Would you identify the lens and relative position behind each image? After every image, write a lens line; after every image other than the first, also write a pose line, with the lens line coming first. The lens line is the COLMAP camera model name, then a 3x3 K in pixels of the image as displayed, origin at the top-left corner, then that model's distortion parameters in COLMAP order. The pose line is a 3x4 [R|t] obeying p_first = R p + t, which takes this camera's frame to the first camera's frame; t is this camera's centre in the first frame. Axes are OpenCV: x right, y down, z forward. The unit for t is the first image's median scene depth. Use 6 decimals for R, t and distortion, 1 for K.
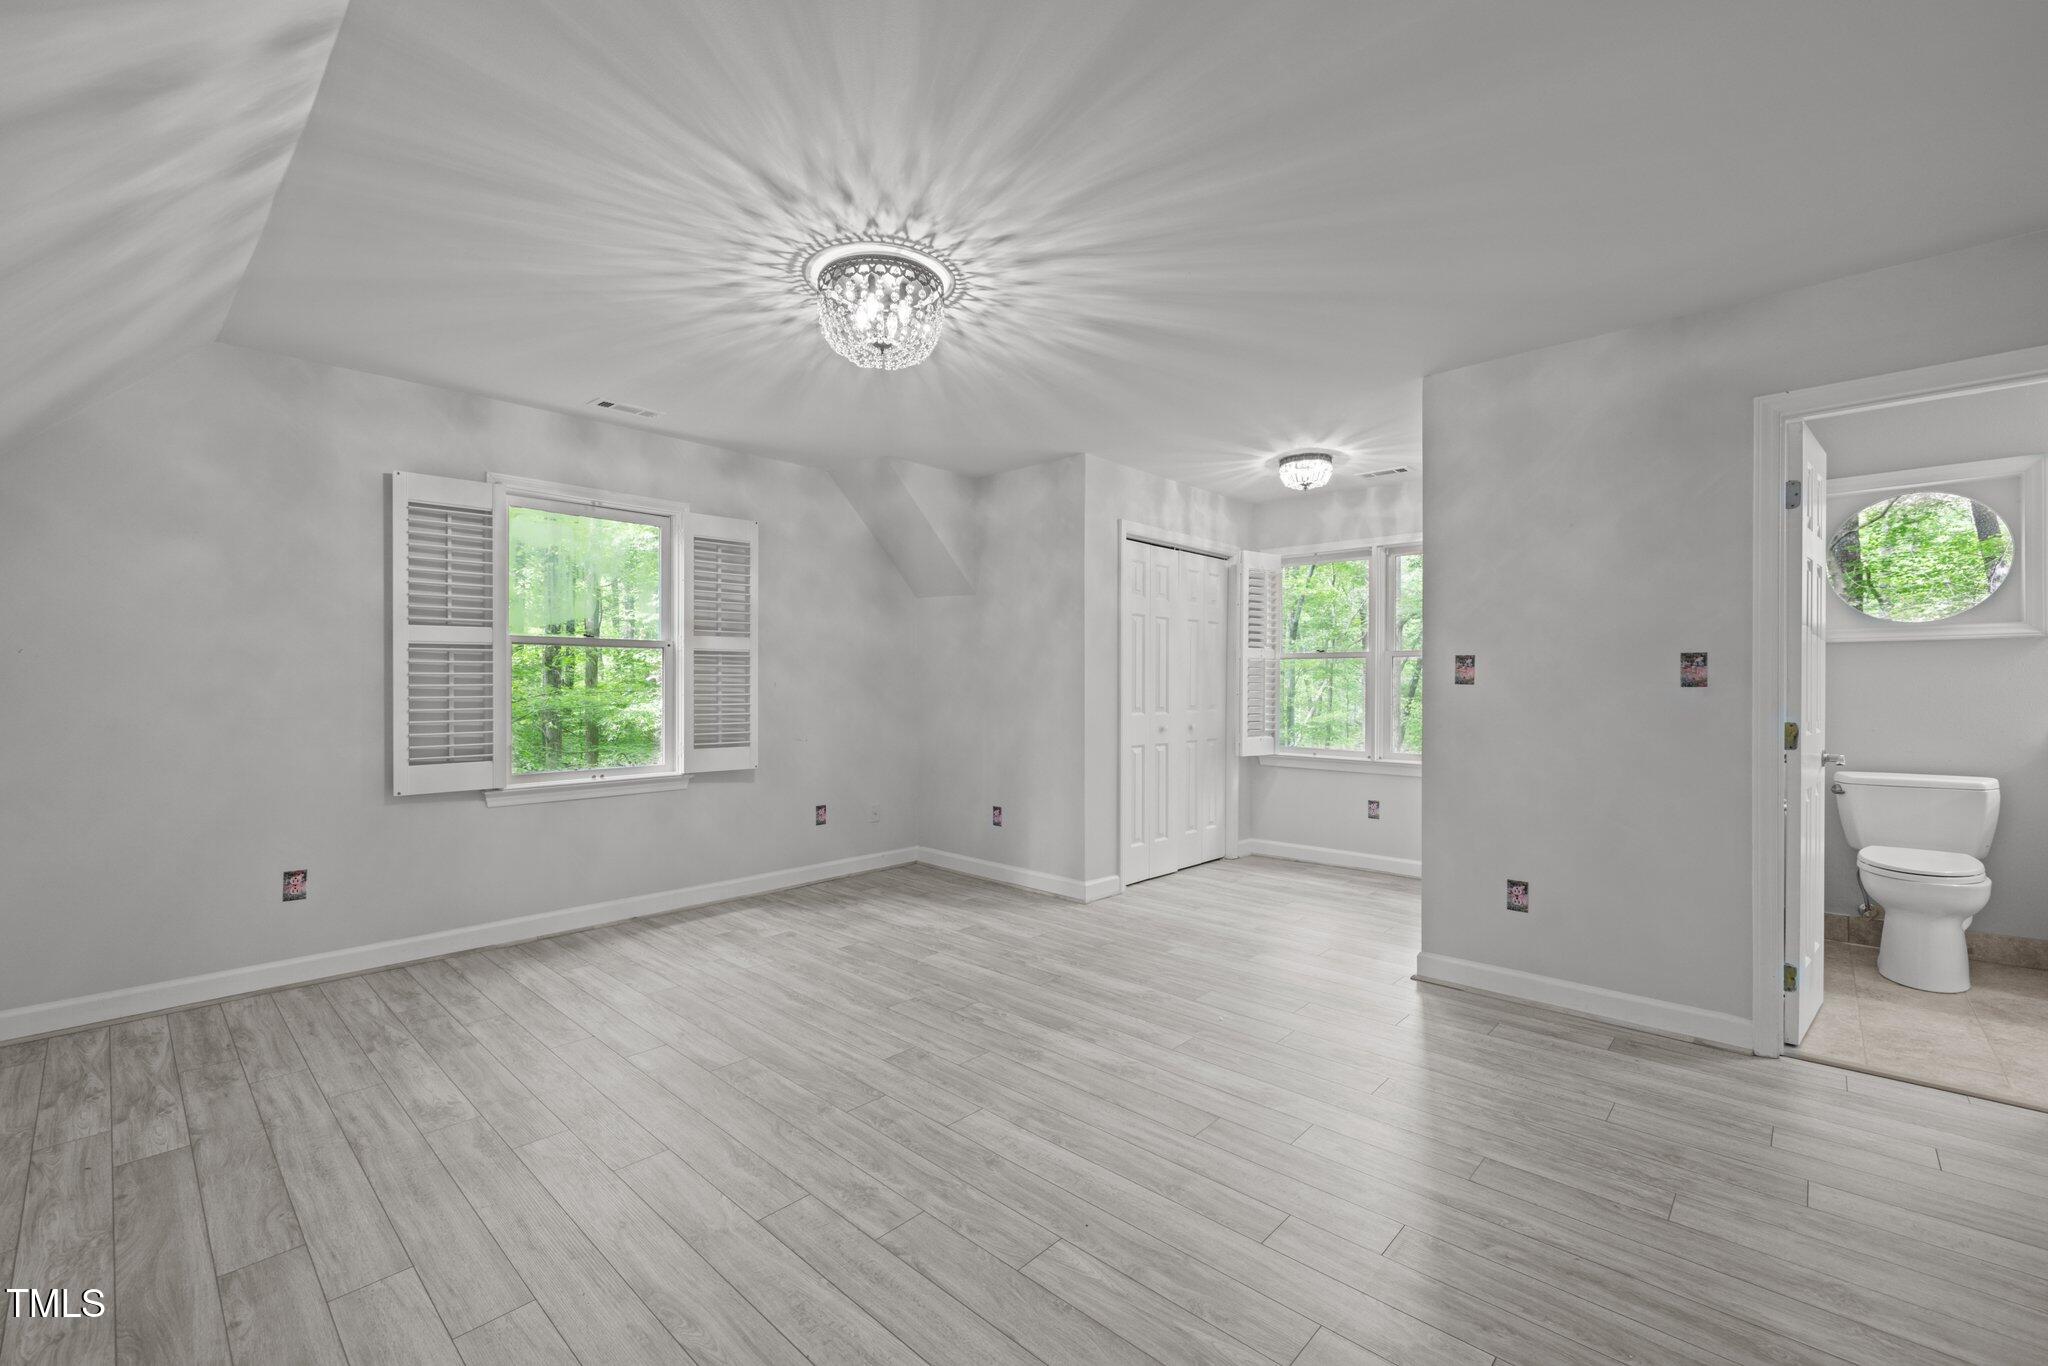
lens RADIAL K [[863.0, 0, 994.9], [0, 863.0, 677.8], [0, 0, 1]] dist [0.000702, -0.000070]
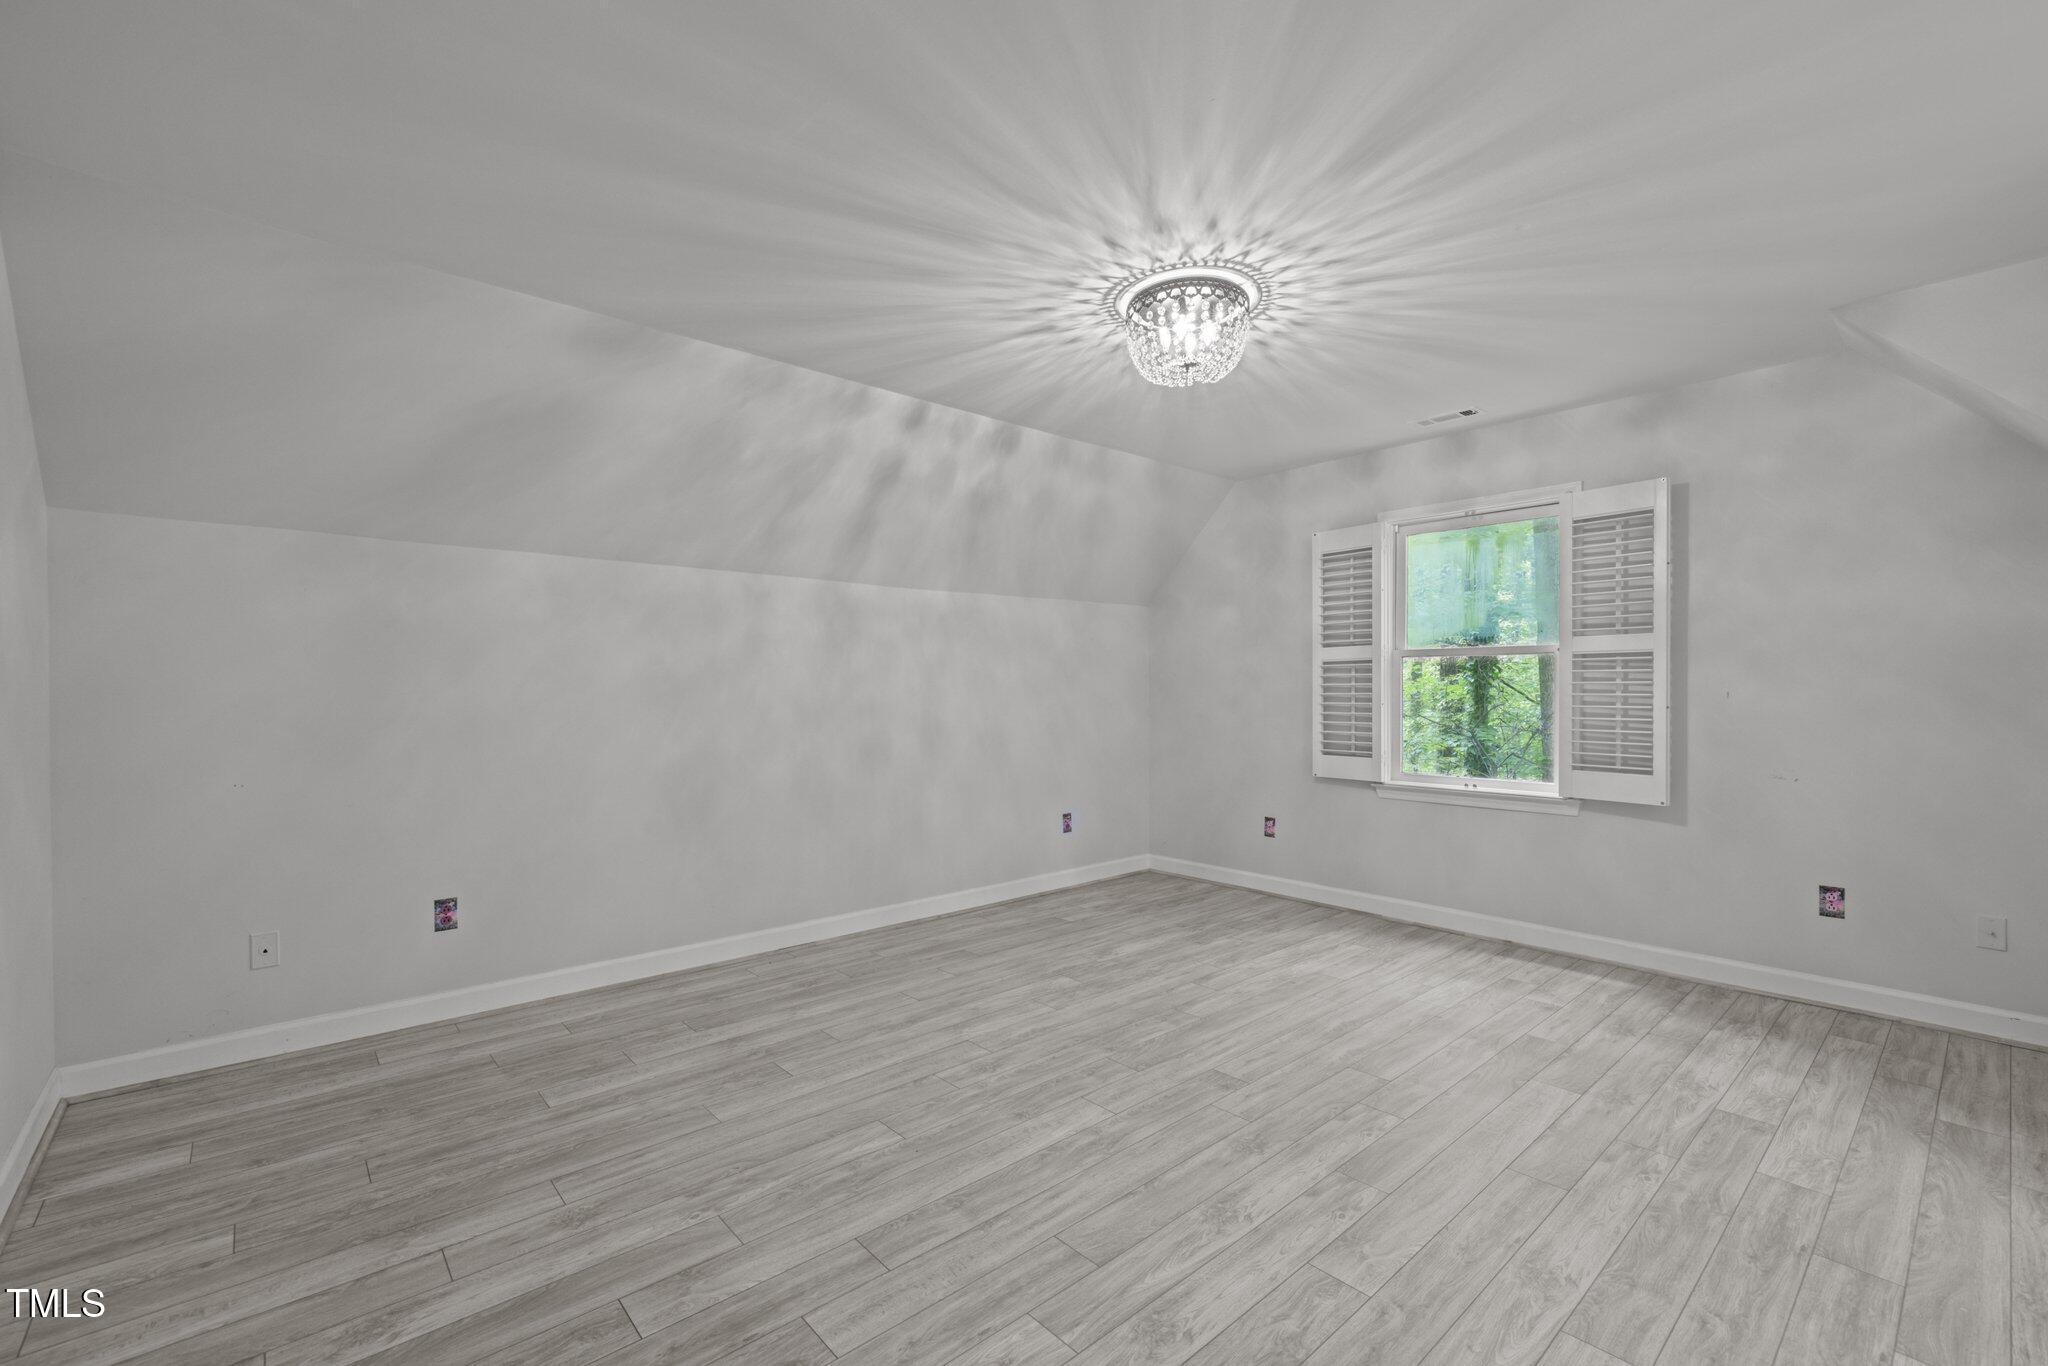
lens RADIAL K [[855.5, 0, 1018.9], [0, 855.5, 688.9], [0, 0, 1]] dist [0.000252, 0.000076]
pose [[-0.080089, -0.002256, -0.996785, 0.715286], [0.005831, 0.999979, -0.002732, 0.002522], [0.996771, -0.006031, -0.080074, 0.698477]]
